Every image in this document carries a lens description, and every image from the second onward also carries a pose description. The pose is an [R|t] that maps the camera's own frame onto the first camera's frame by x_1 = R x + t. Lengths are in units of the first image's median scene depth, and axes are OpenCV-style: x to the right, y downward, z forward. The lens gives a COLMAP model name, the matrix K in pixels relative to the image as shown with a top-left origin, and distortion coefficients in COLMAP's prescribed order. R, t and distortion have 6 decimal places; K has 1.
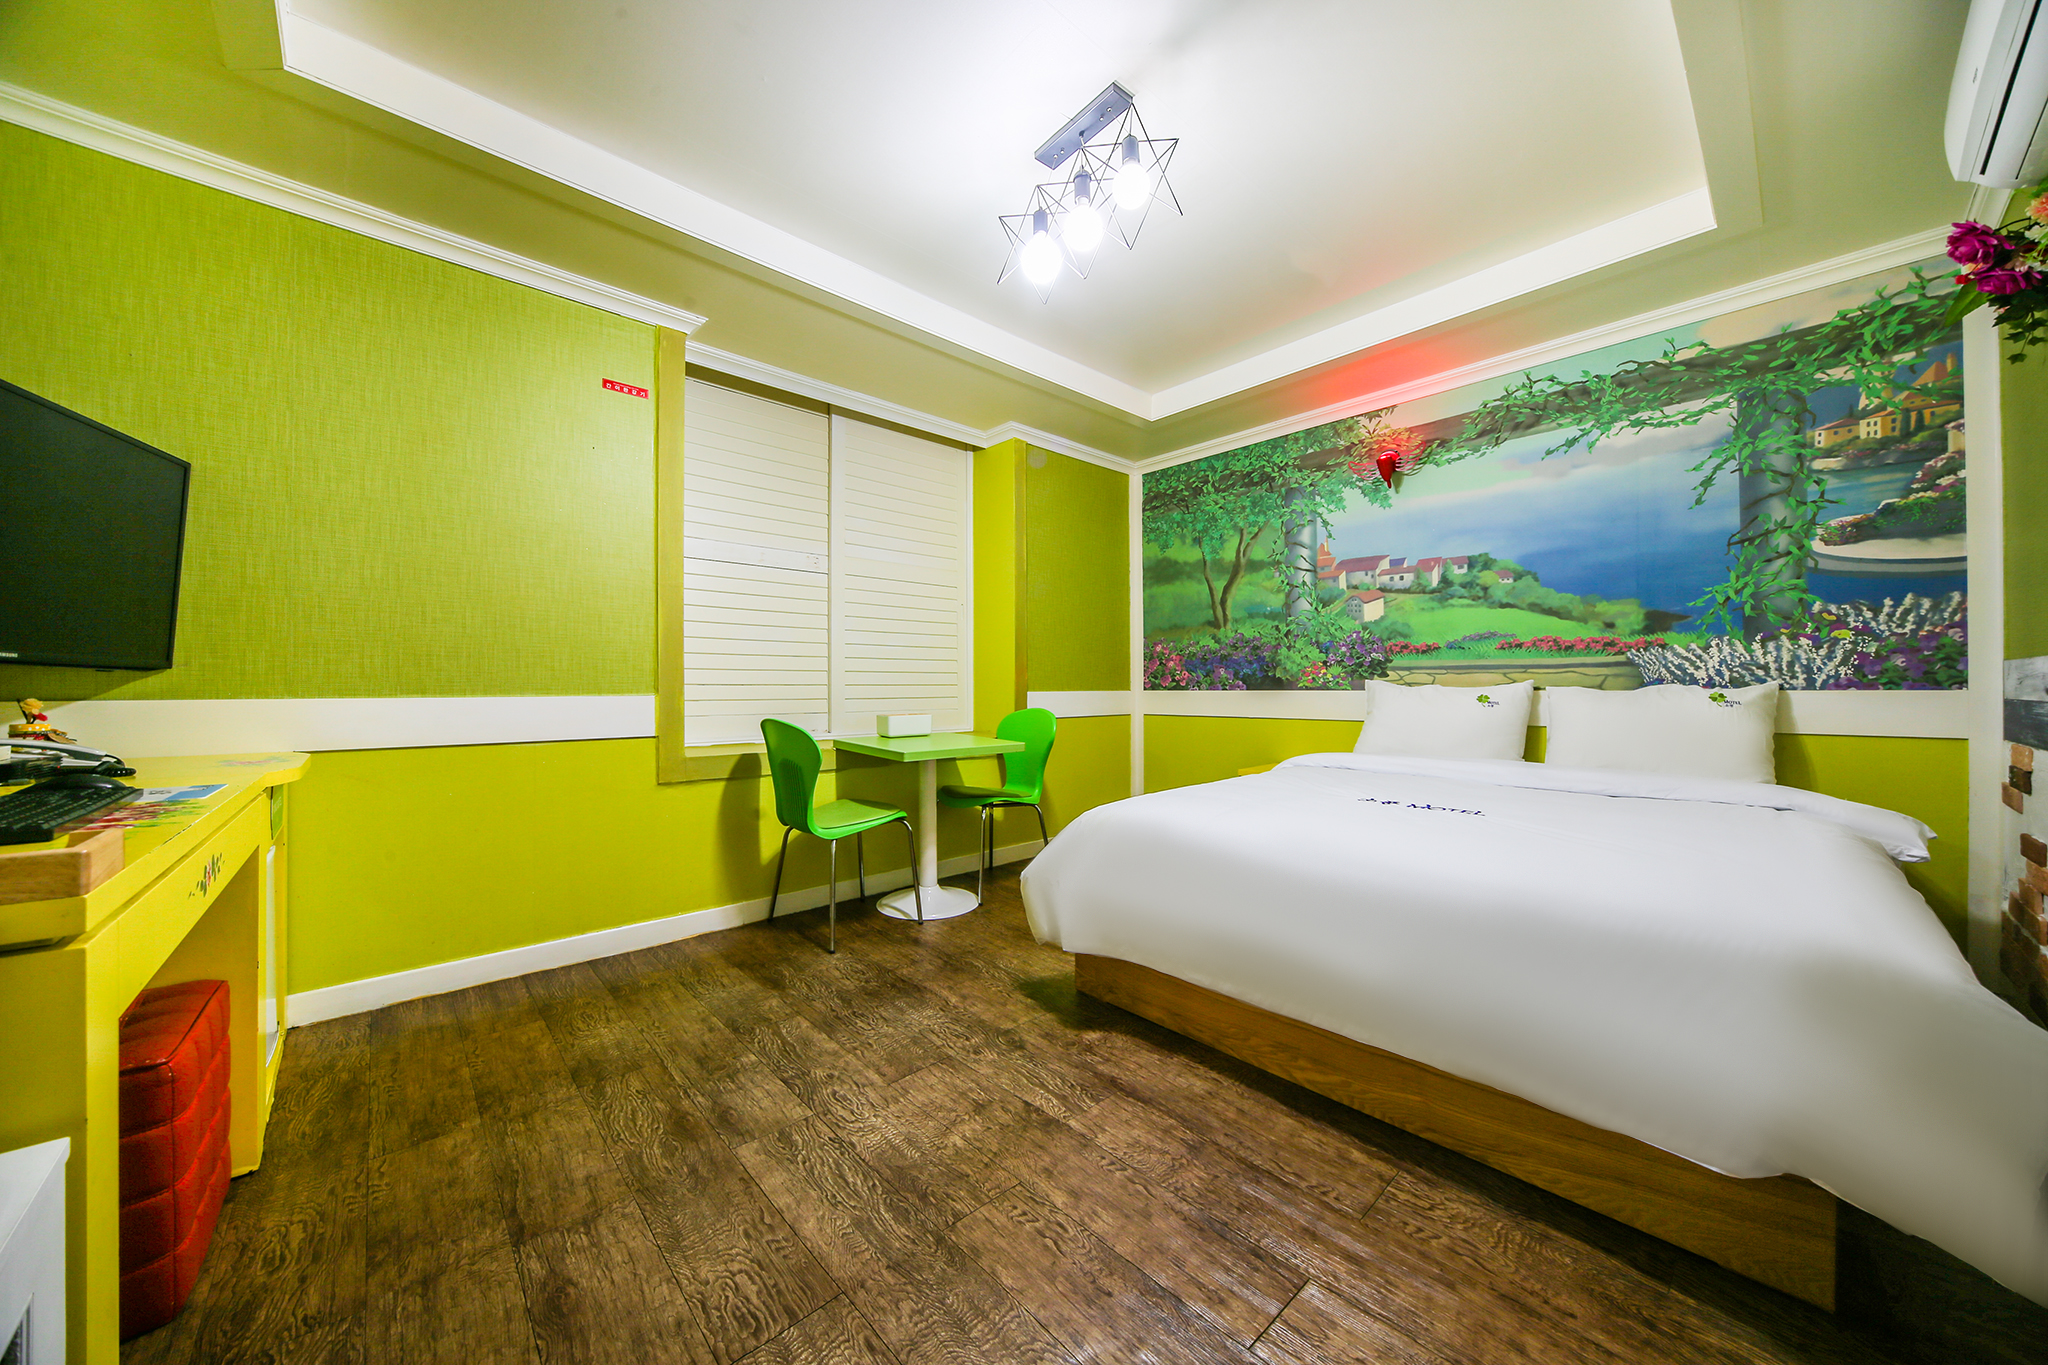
lens RADIAL K [[732.1, 0, 1026.6], [0, 732.1, 684.9], [0, 0, 1]] dist [-0.001125, -0.000175]
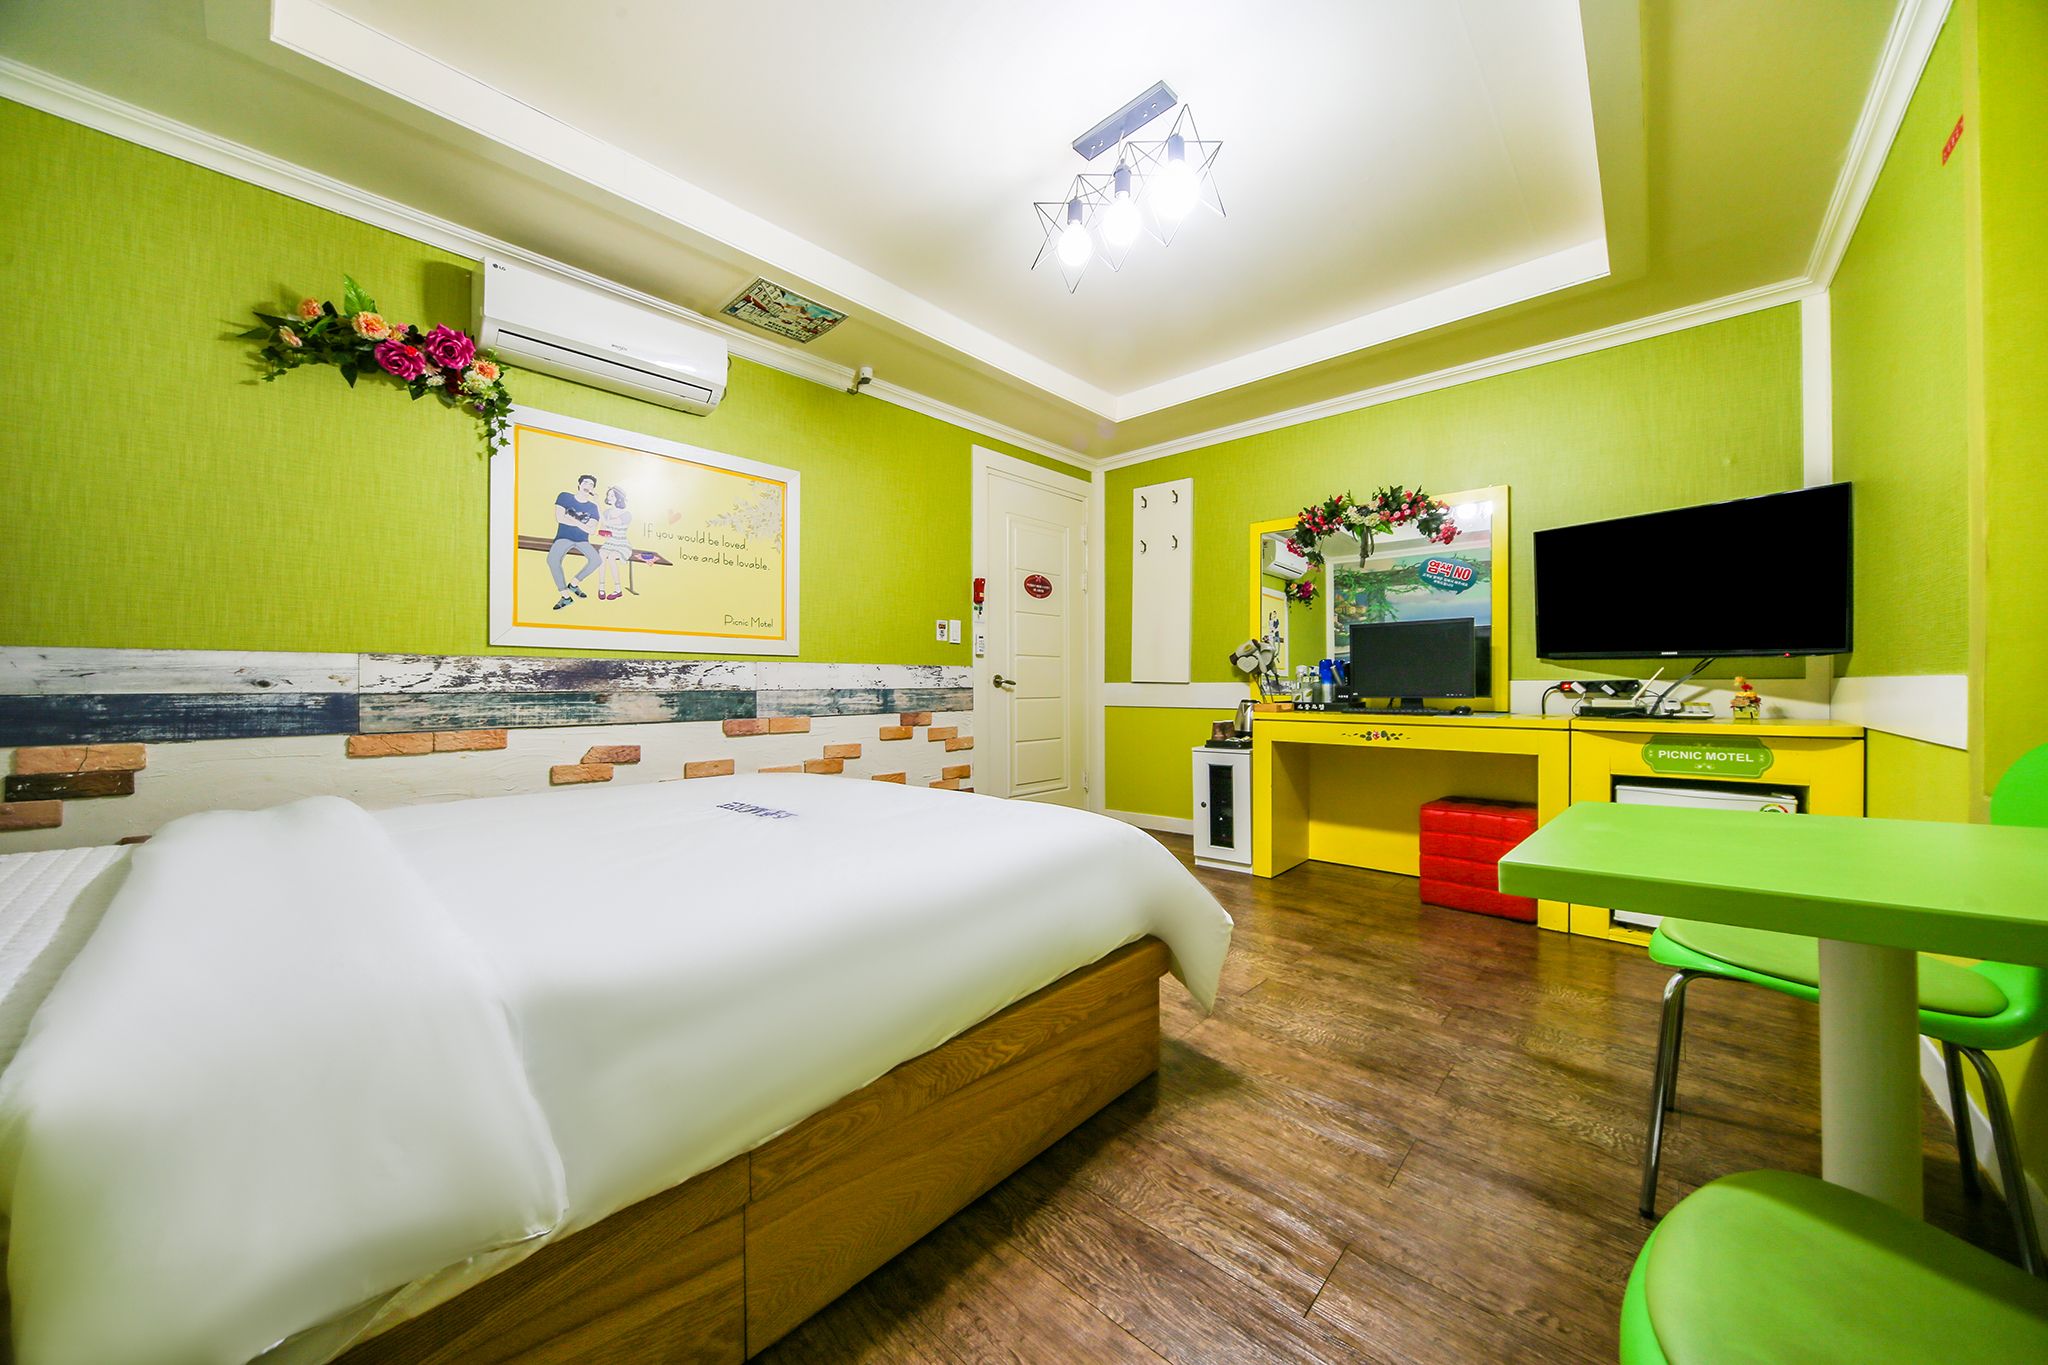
lens RADIAL K [[713.5, 0, 1039.3], [0, 713.5, 680.9], [0, 0, 1]] dist [-0.000125, -0.000016]
pose [[-0.994899, 0.010648, -0.100315, 0.301939], [0.011856, 0.999864, -0.011447, 0.023966], [0.100180, -0.012578, -0.994890, 1.998015]]
